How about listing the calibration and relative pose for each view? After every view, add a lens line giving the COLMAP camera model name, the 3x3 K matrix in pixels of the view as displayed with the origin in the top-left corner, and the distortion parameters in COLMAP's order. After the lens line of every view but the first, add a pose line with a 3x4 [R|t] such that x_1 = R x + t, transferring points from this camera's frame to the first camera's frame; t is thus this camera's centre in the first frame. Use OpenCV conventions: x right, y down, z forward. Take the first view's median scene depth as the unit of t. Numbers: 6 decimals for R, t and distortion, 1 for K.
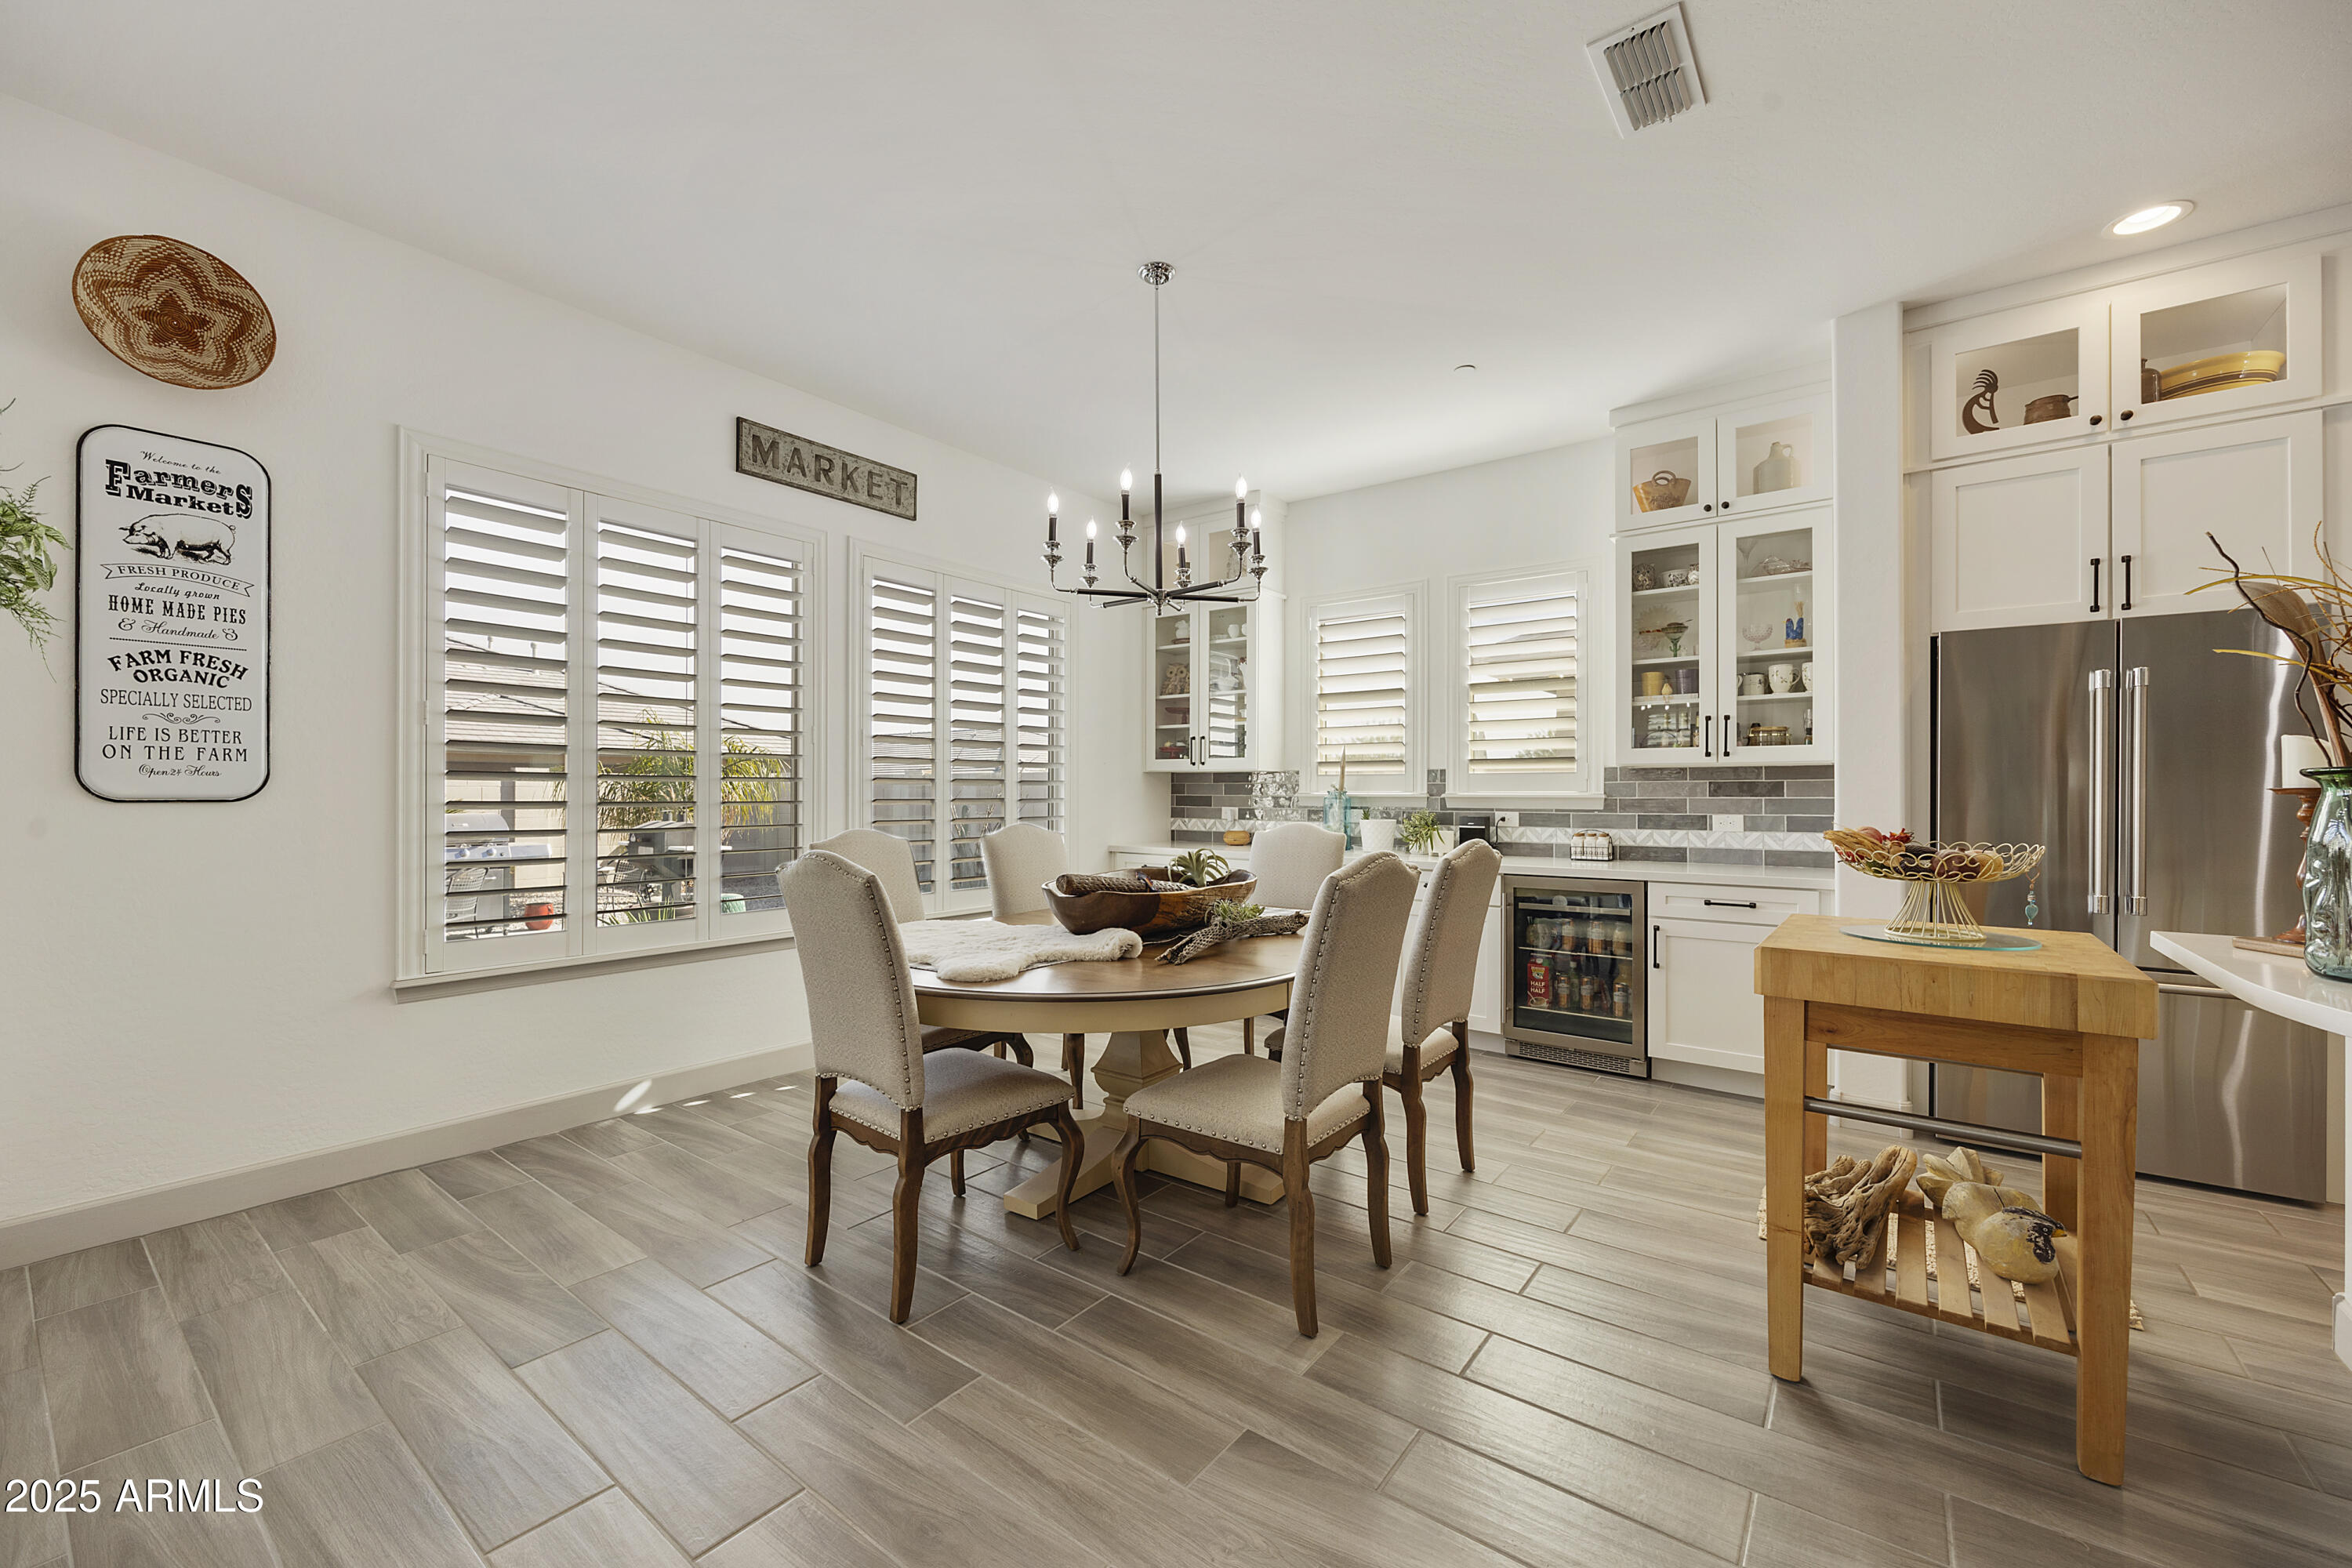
lens RADIAL K [[934.8, 0, 1188.1], [0, 934.8, 785.7], [0, 0, 1]] dist [-0.002522, 0.000607]
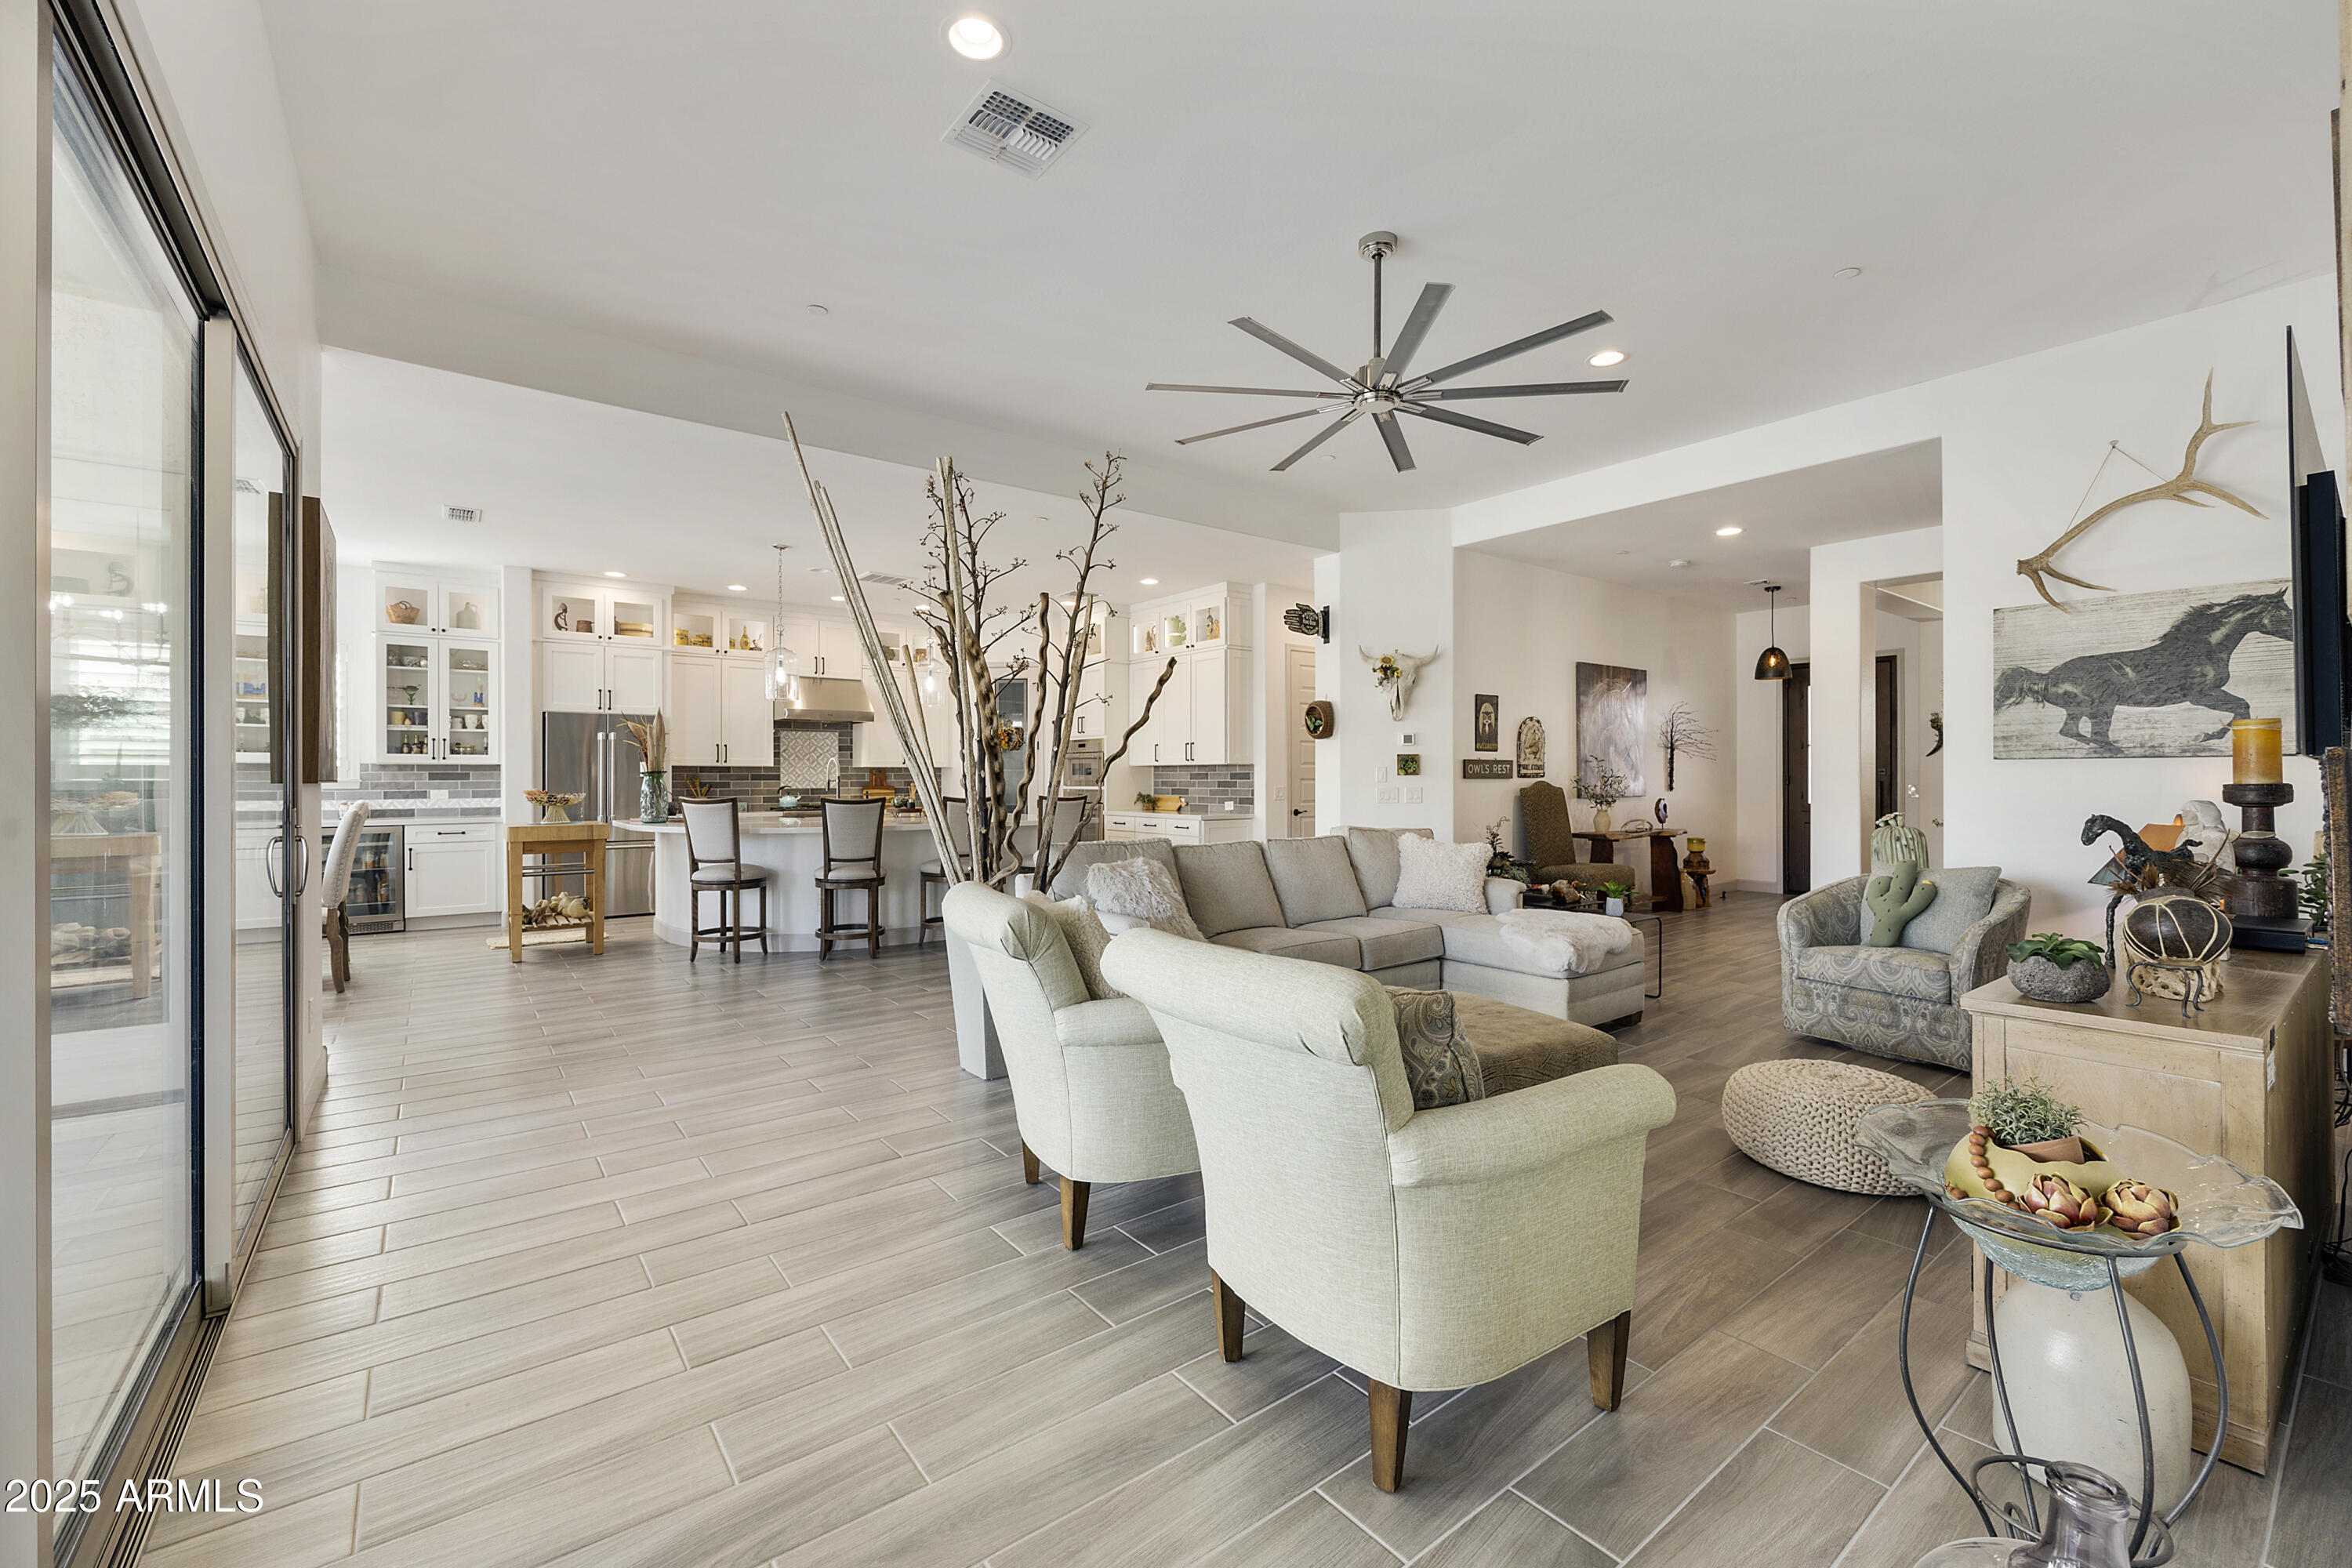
lens RADIAL K [[934.8, 0, 1133.0], [0, 934.8, 795.3], [0, 0, 1]] dist [-0.002522, 0.000607]
pose [[0.286558, -0.013702, 0.957965, -0.889207], [-0.007350, 0.999837, 0.016500, 0.000509], [-0.958035, -0.011769, 0.286410, -0.947736]]
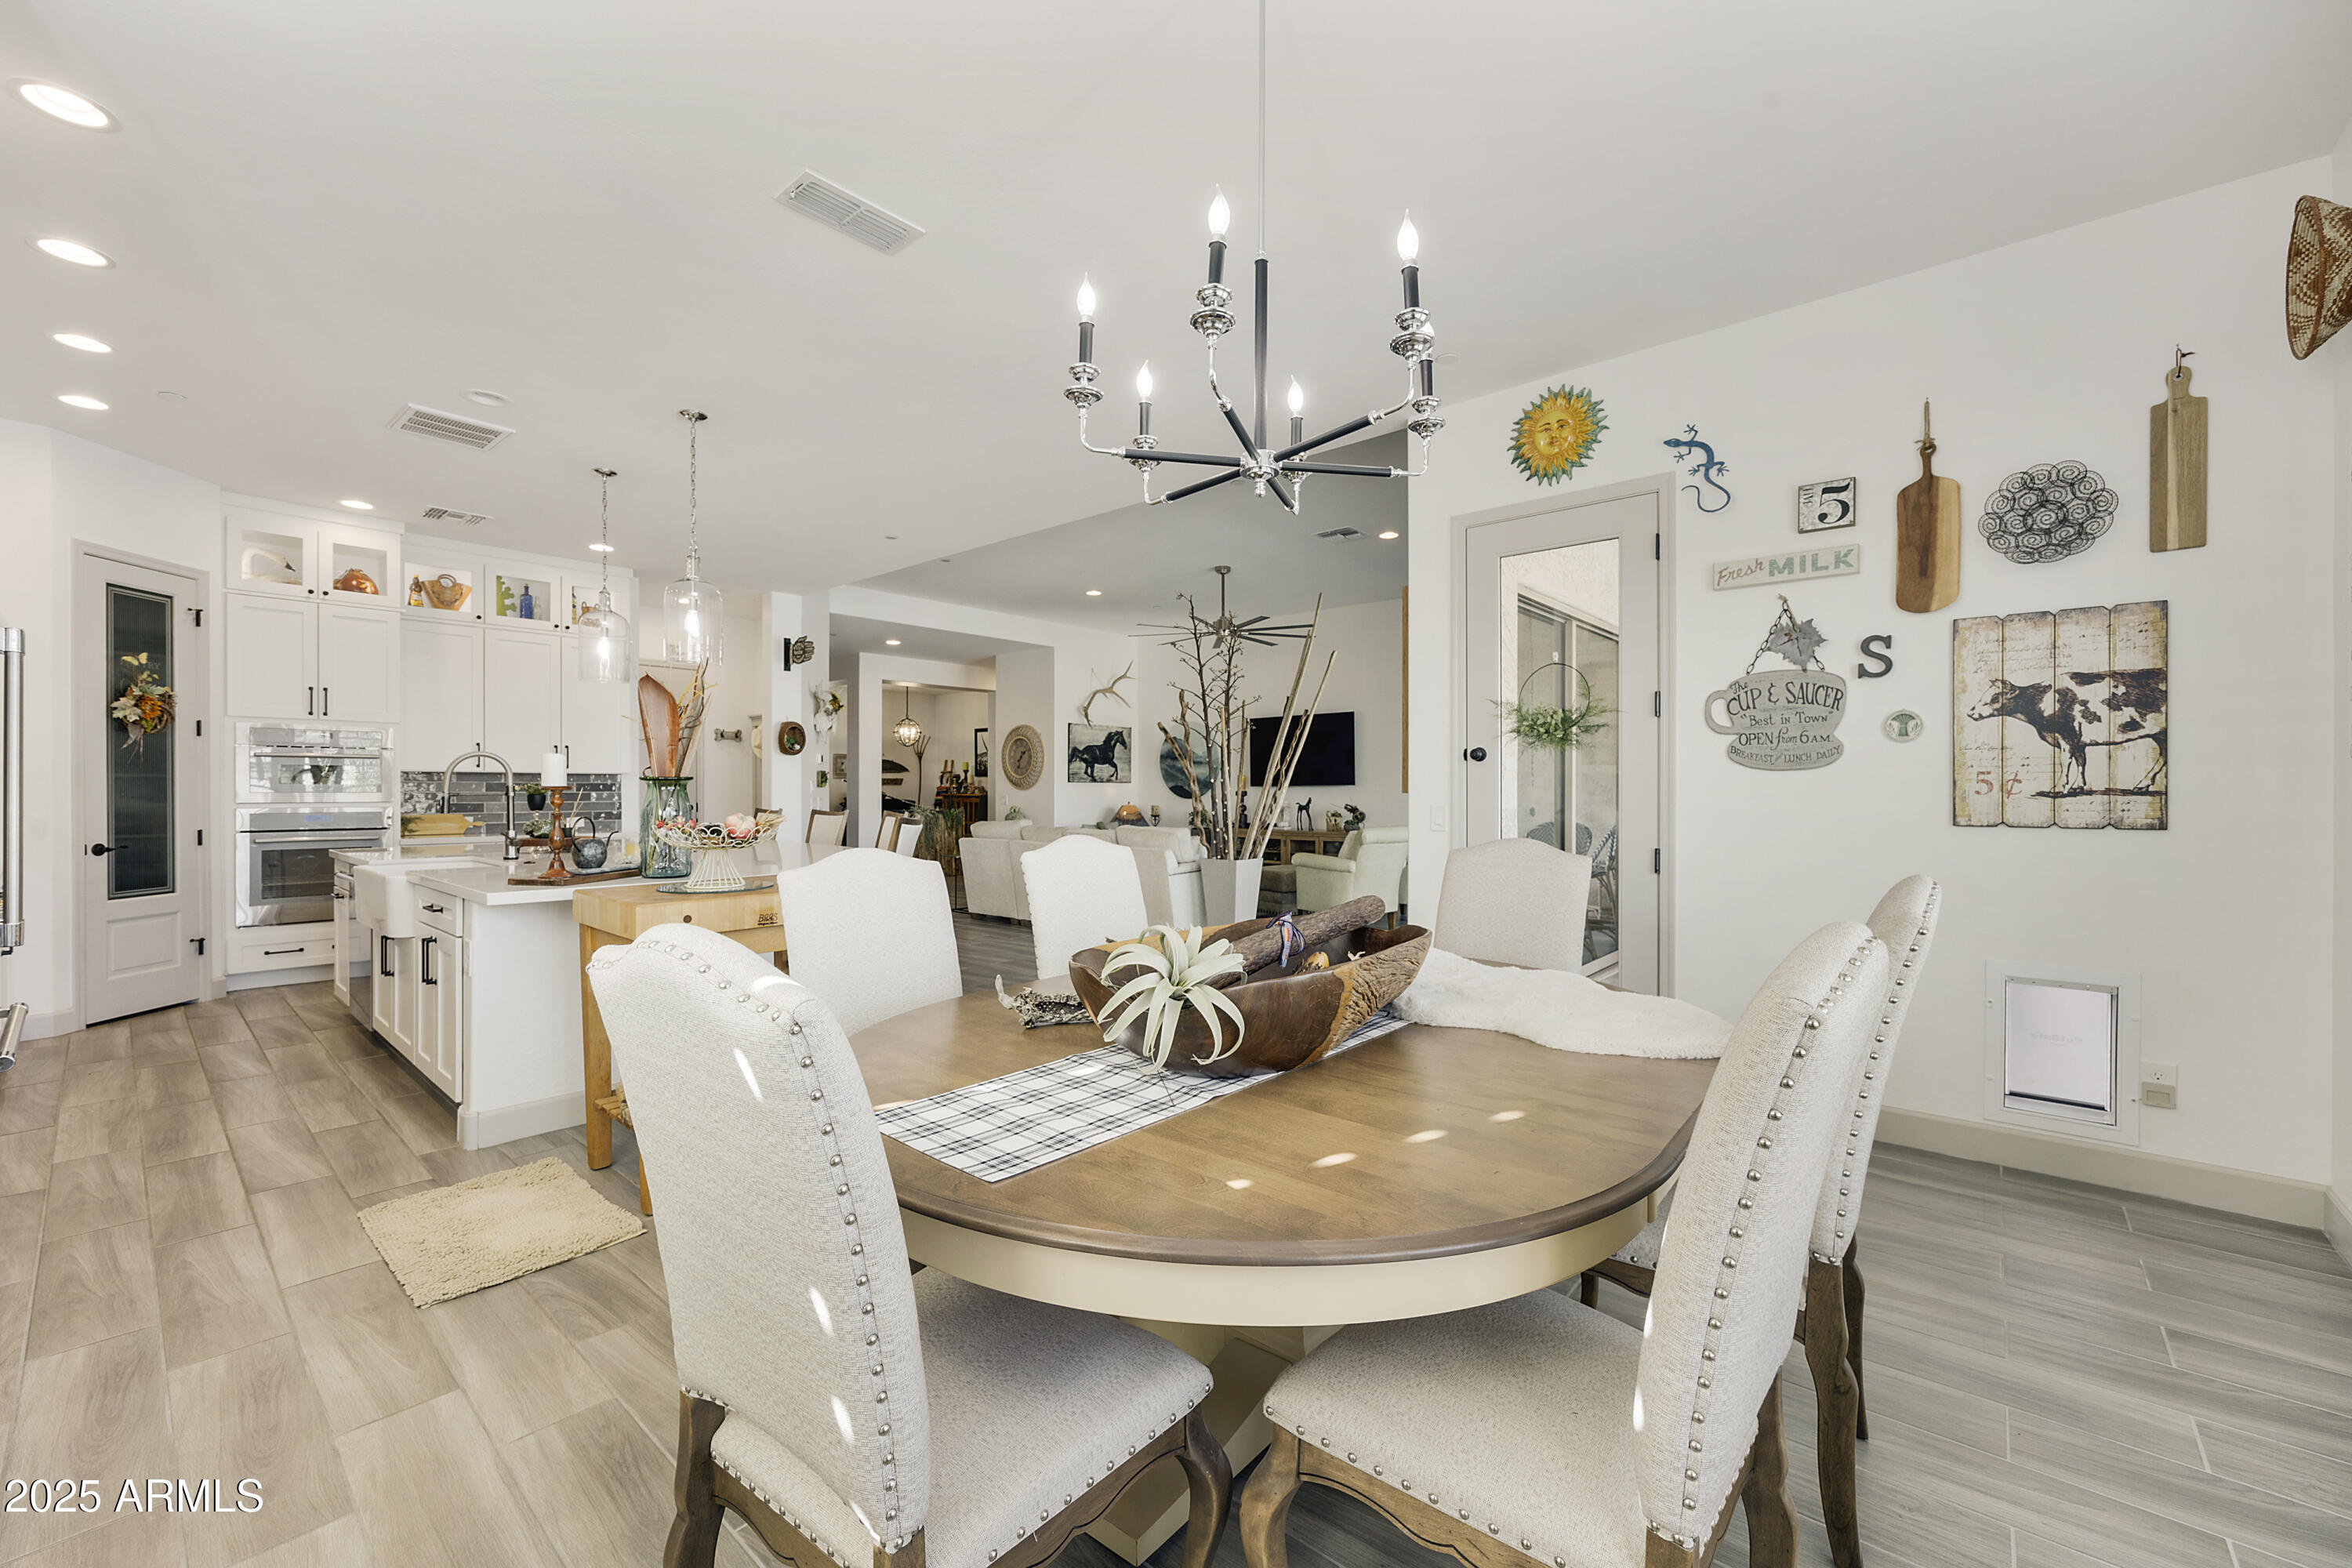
lens RADIAL K [[934.8, 0, 1180.6], [0, 934.8, 784.7], [0, 0, 1]] dist [-0.002522, 0.000607]
pose [[-0.997510, 0.002368, 0.070484, -0.019303], [0.001581, 0.999936, -0.011220, 0.008083], [-0.070506, -0.011081, -0.997450, 1.250576]]
